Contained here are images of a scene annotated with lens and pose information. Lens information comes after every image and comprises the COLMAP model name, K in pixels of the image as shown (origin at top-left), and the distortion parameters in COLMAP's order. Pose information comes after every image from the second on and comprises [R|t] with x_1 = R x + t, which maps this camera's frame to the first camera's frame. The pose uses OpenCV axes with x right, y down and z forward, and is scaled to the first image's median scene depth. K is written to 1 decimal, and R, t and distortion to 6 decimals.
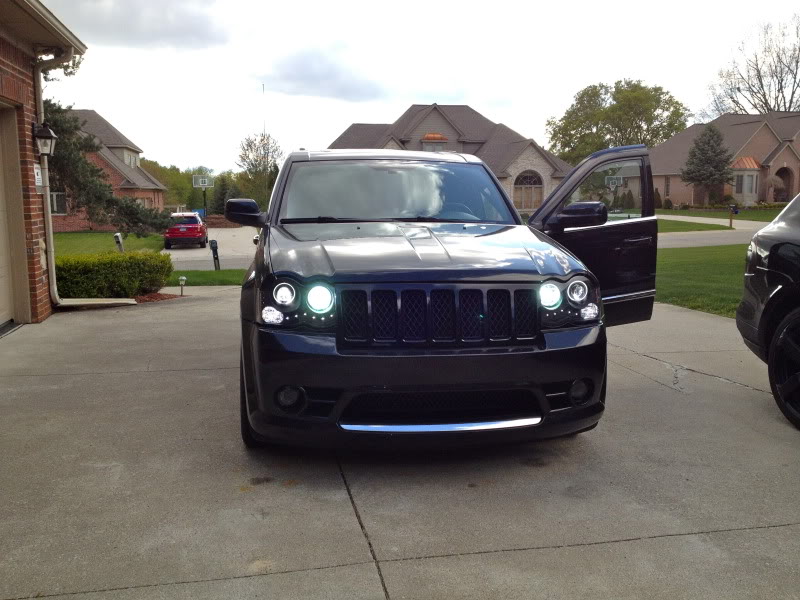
lens RADIAL K [[806.4, 0, 400.0], [0, 806.4, 300.0], [0, 0, 1]] dist [0.195054, -0.553911]
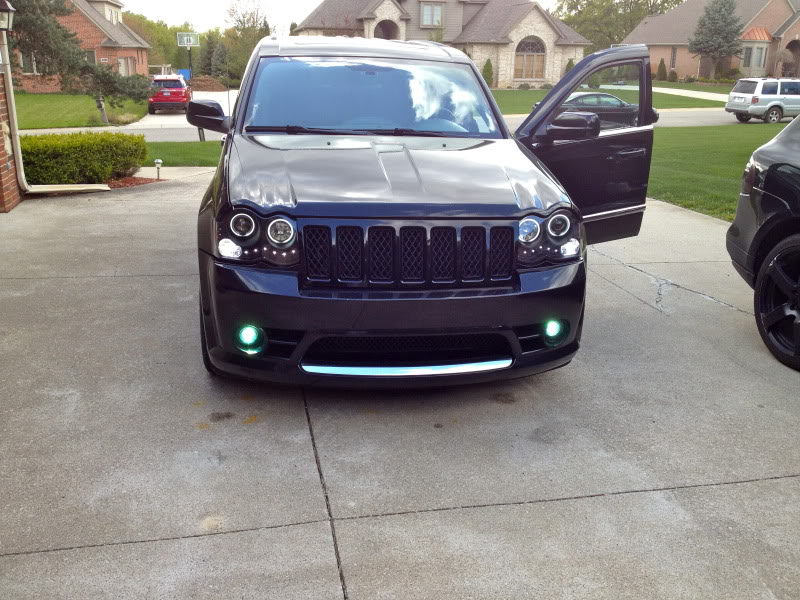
lens RADIAL K [[803.4, 0, 403.6], [0, 803.4, 301.4], [0, 0, 1]] dist [0.127311, -0.304828]
pose [[0.999701, 0.021900, 0.010848, 0.025241], [-0.023442, 0.984765, 0.172302, -0.064738], [-0.006909, -0.172505, 0.984984, 0.056351]]
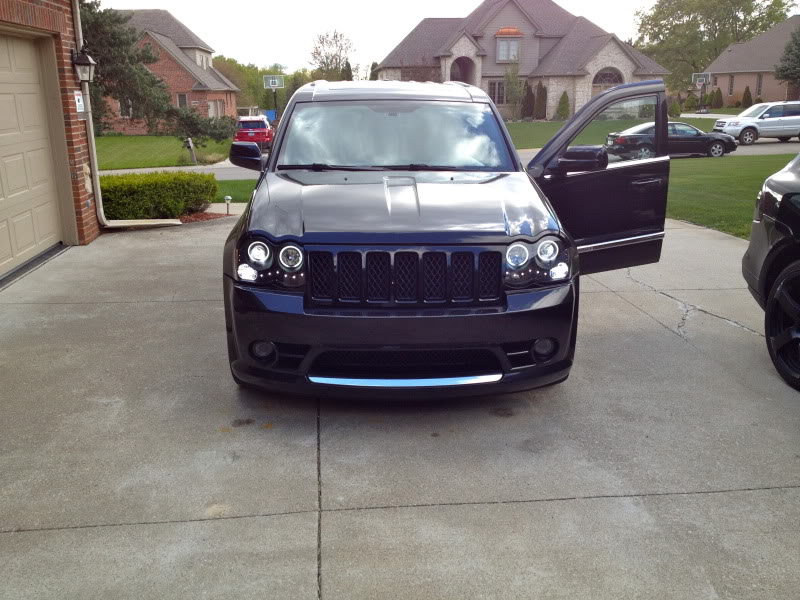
lens RADIAL K [[811.6, 0, 400.0], [0, 811.6, 300.0], [0, 0, 1]] dist [0.165496, -0.408753]
pose [[0.993942, 0.023403, -0.107382, 0.116500], [-0.009185, 0.991336, 0.131032, -0.065321], [0.109518, -0.129252, 0.985545, -0.023337]]
